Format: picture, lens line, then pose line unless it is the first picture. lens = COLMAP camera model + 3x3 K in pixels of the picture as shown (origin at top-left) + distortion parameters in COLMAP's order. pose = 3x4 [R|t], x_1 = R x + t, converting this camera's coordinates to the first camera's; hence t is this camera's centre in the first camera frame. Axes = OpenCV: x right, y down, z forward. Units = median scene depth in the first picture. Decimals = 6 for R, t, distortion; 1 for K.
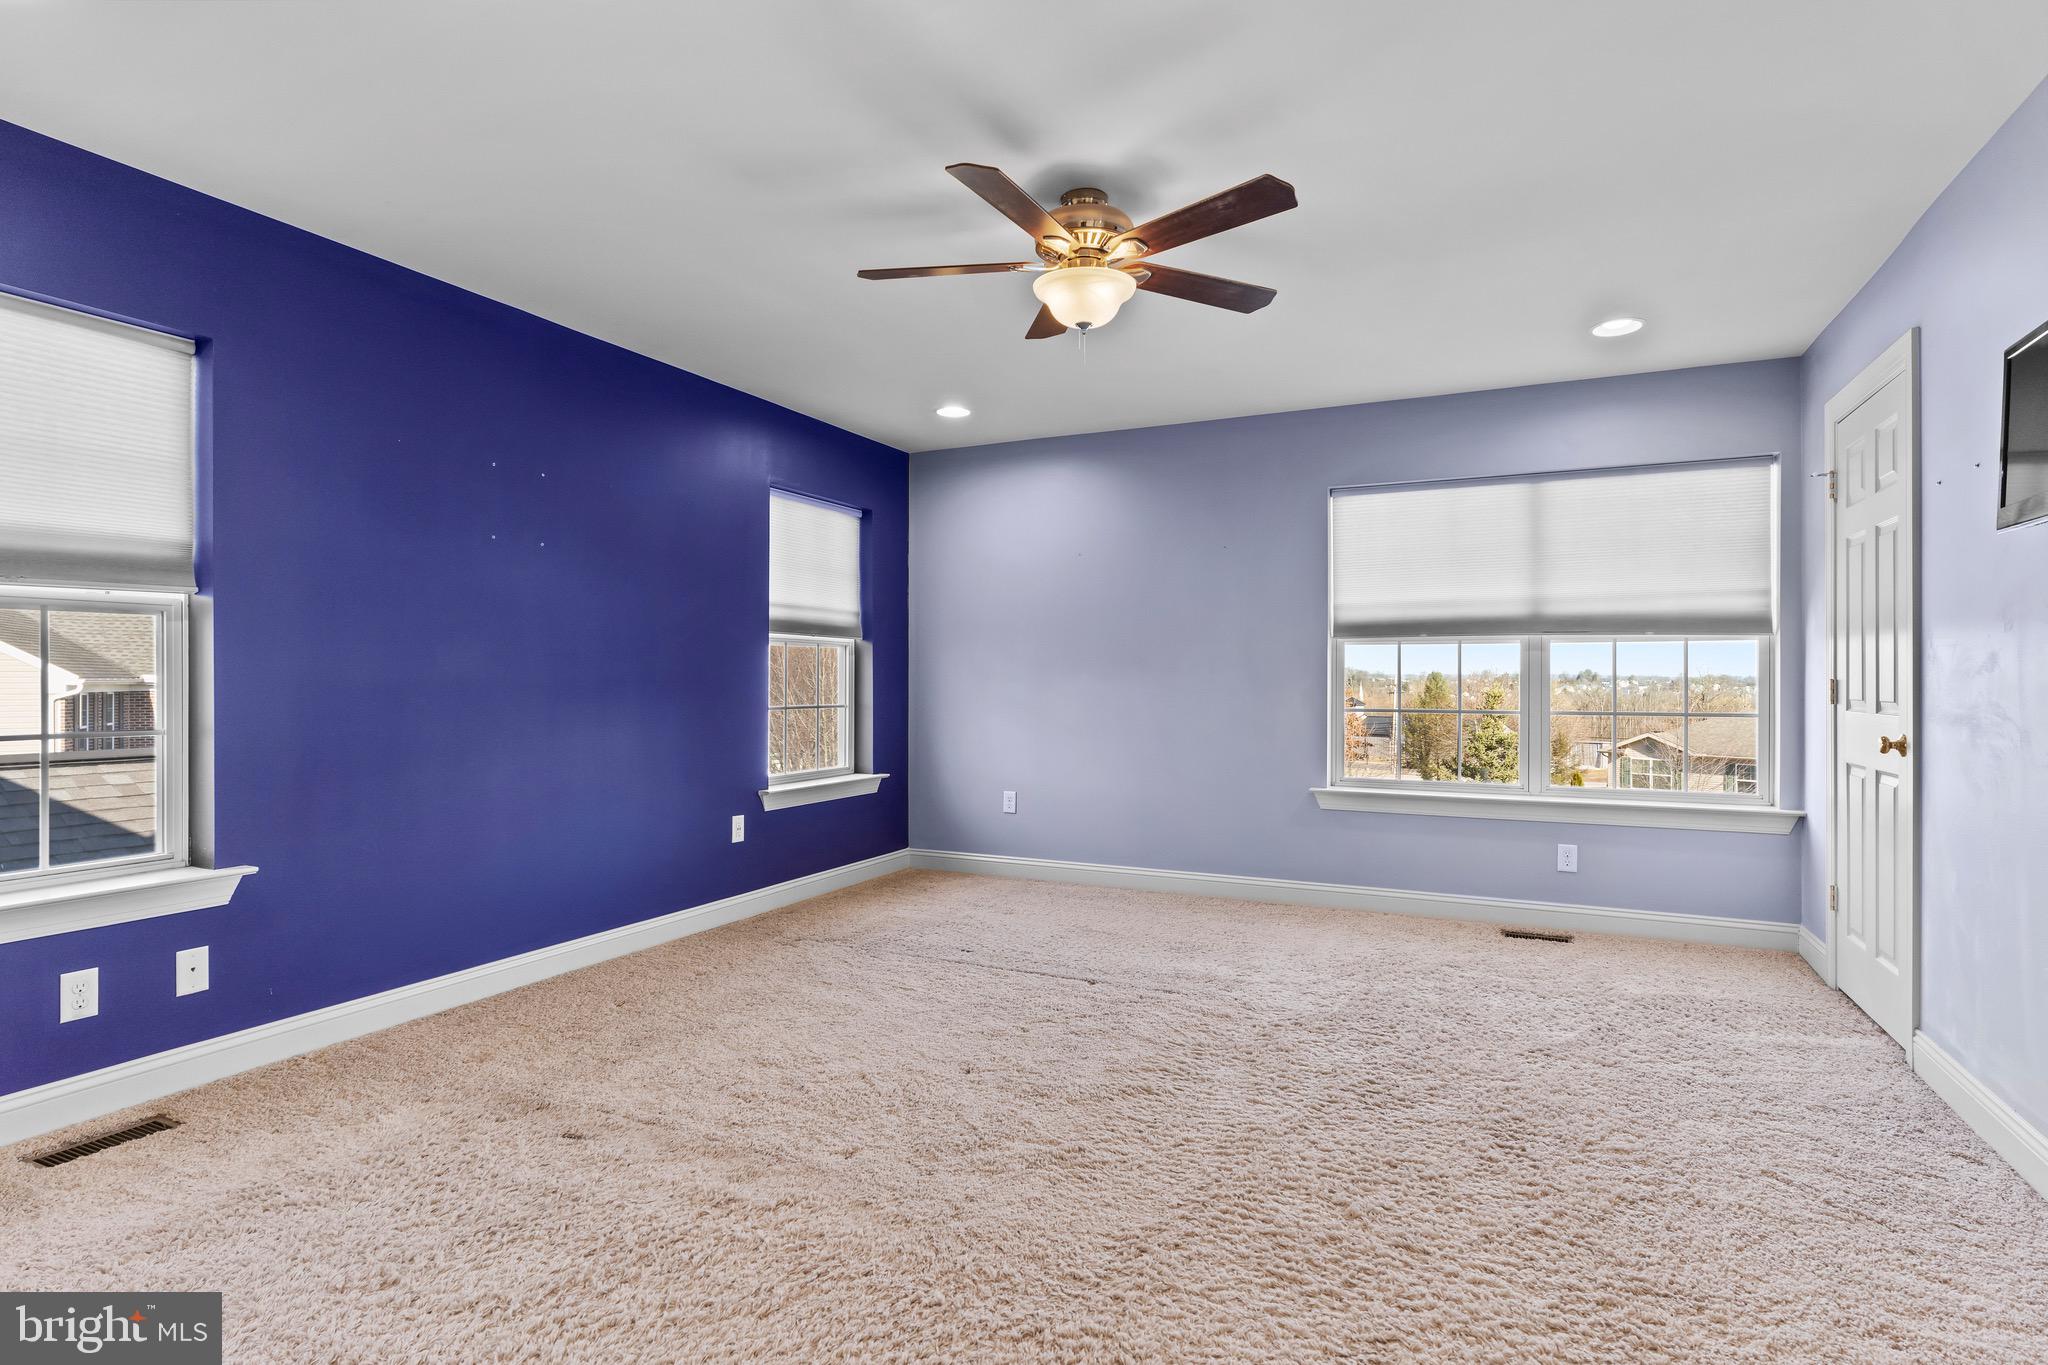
lens RADIAL K [[1045.9, 0, 1012.2], [0, 1045.9, 681.6], [0, 0, 1]] dist [-0.006128, 0.003846]
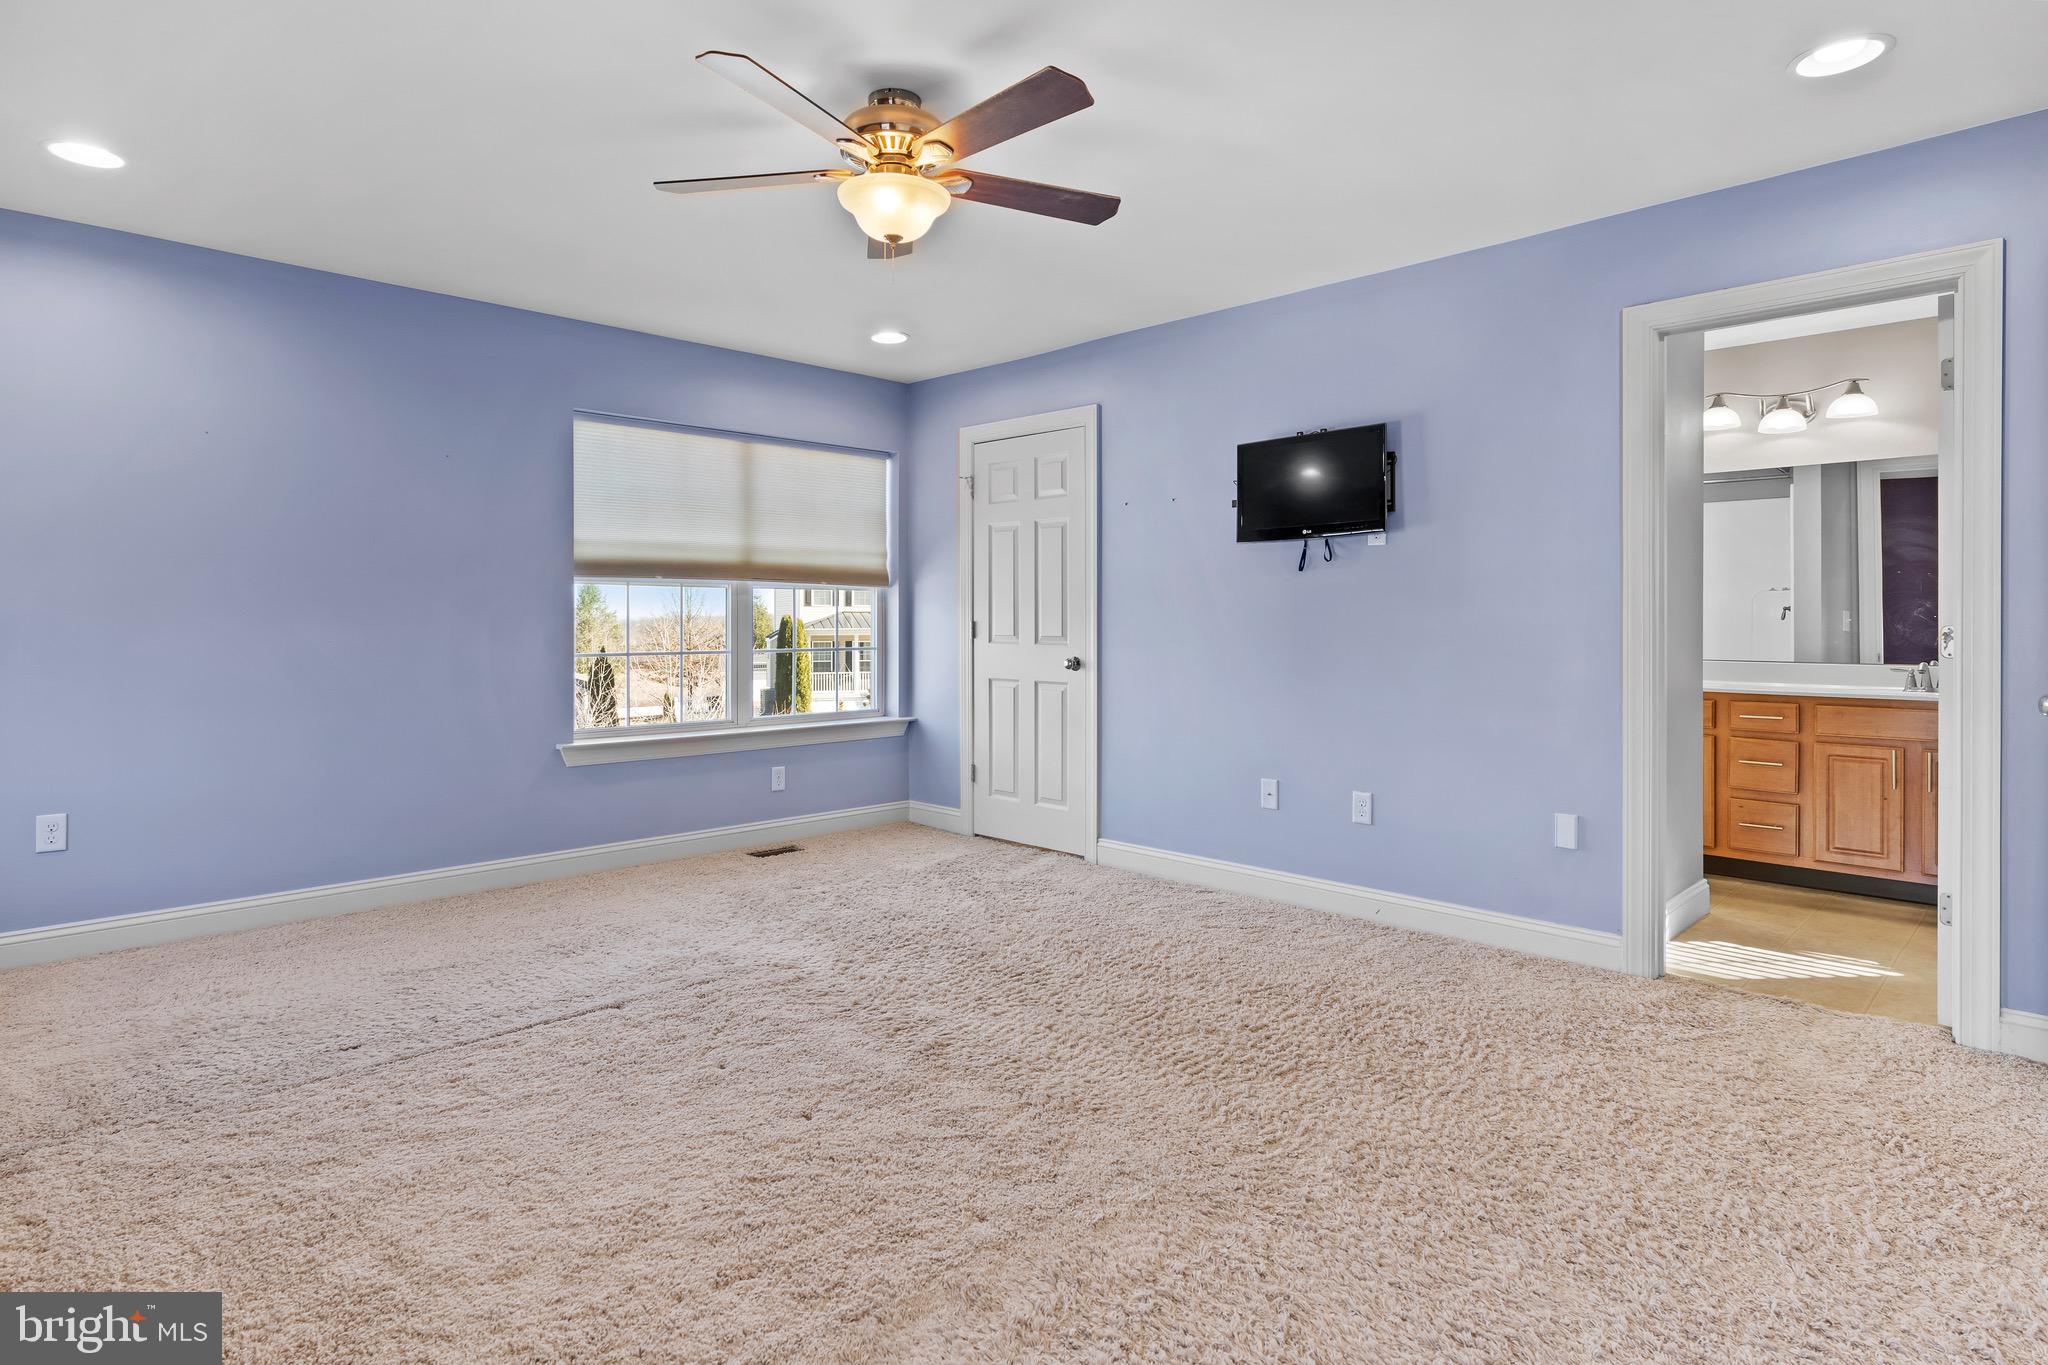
lens RADIAL K [[1045.9, 0, 1072.9], [0, 1045.9, 625.8], [0, 0, 1]] dist [-0.006128, 0.003846]
pose [[0.331456, -0.006008, 0.943452, -0.527361], [0.000992, 0.999981, 0.006020, -0.004431], [-0.943470, -0.001060, 0.331455, 0.394124]]
